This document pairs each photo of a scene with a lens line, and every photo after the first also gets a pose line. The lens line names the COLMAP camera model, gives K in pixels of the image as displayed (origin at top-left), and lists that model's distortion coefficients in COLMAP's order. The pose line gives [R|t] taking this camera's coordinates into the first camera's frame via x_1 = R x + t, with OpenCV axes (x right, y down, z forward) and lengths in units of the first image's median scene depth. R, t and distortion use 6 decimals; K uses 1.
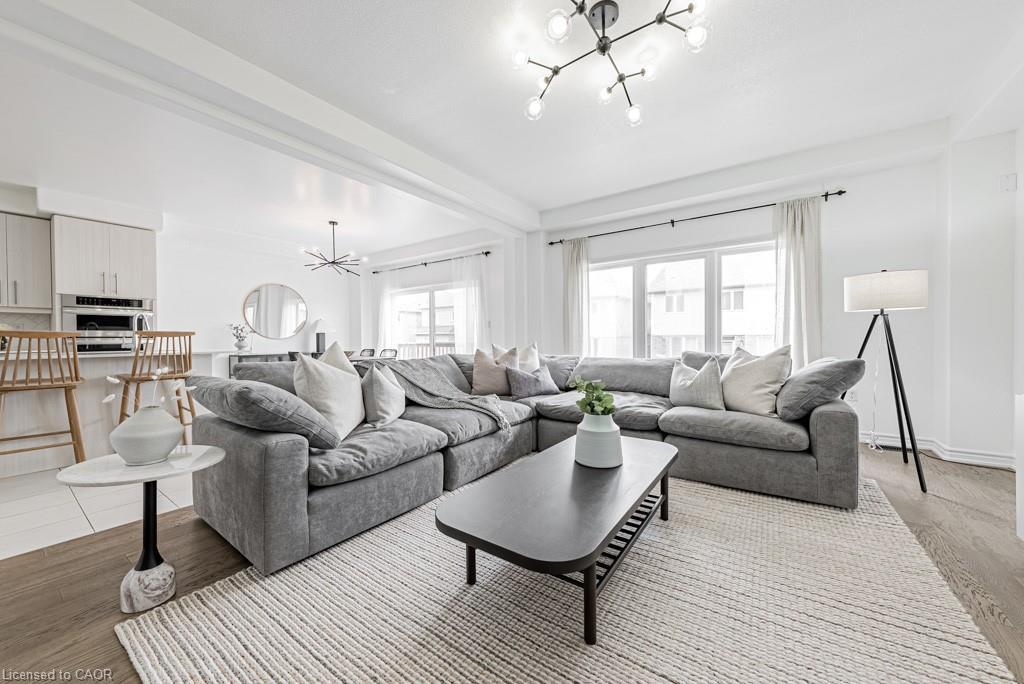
lens RADIAL K [[379.4, 0, 529.6], [0, 379.4, 339.9], [0, 0, 1]] dist [-0.000673, -0.000039]
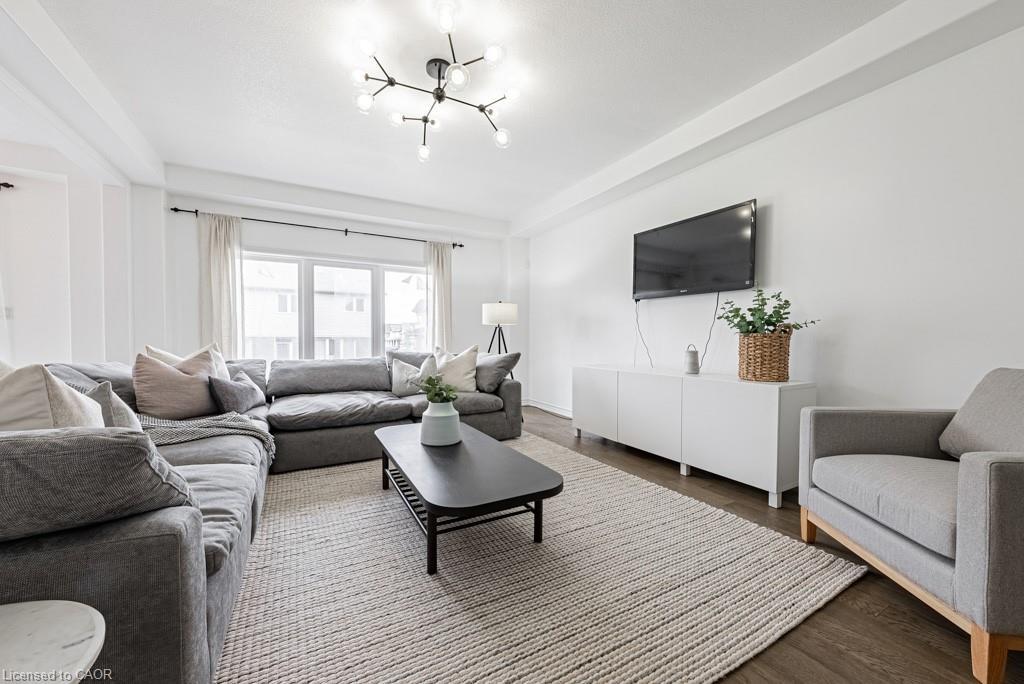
lens RADIAL K [[352.2, 0, 514.0], [0, 352.2, 347.4], [0, 0, 1]] dist [-0.001380, -0.000064]
pose [[0.473896, -0.011487, 0.880506, -0.304314], [-0.006072, 0.999849, 0.016312, -0.001073], [-0.880560, -0.013077, 0.473754, 0.116598]]
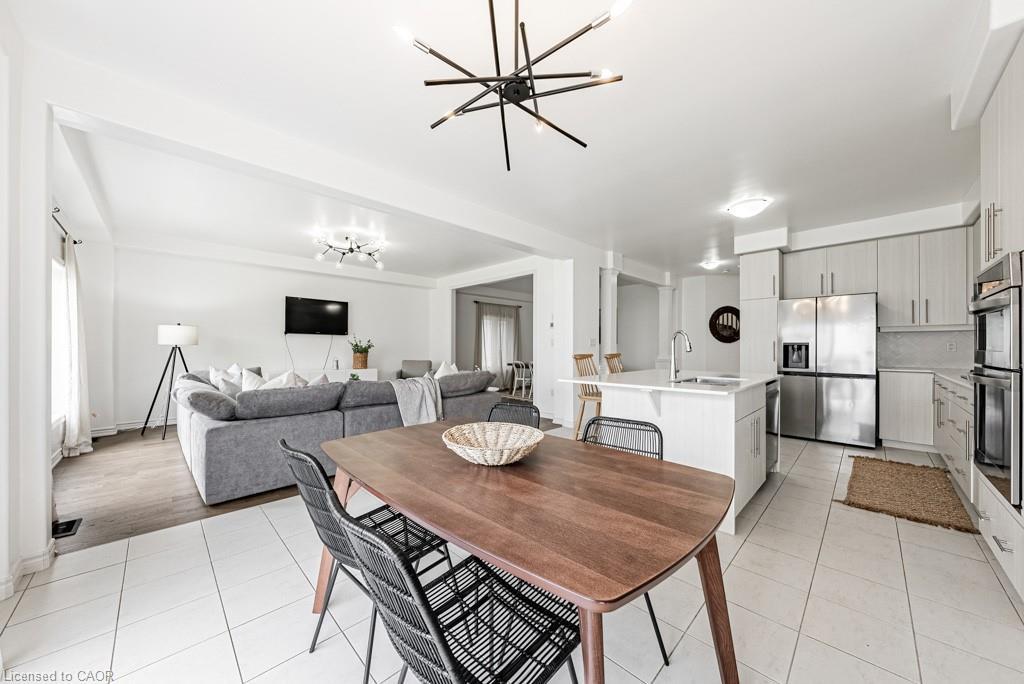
lens RADIAL K [[352.2, 0, 514.0], [0, 352.2, 347.4], [0, 0, 1]] dist [-0.001380, -0.000064]
pose [[-0.984022, 0.009399, 0.177797, -0.656470], [0.009232, 0.999956, -0.001767, -0.035199], [-0.177806, -0.000098, -0.984066, 1.696563]]
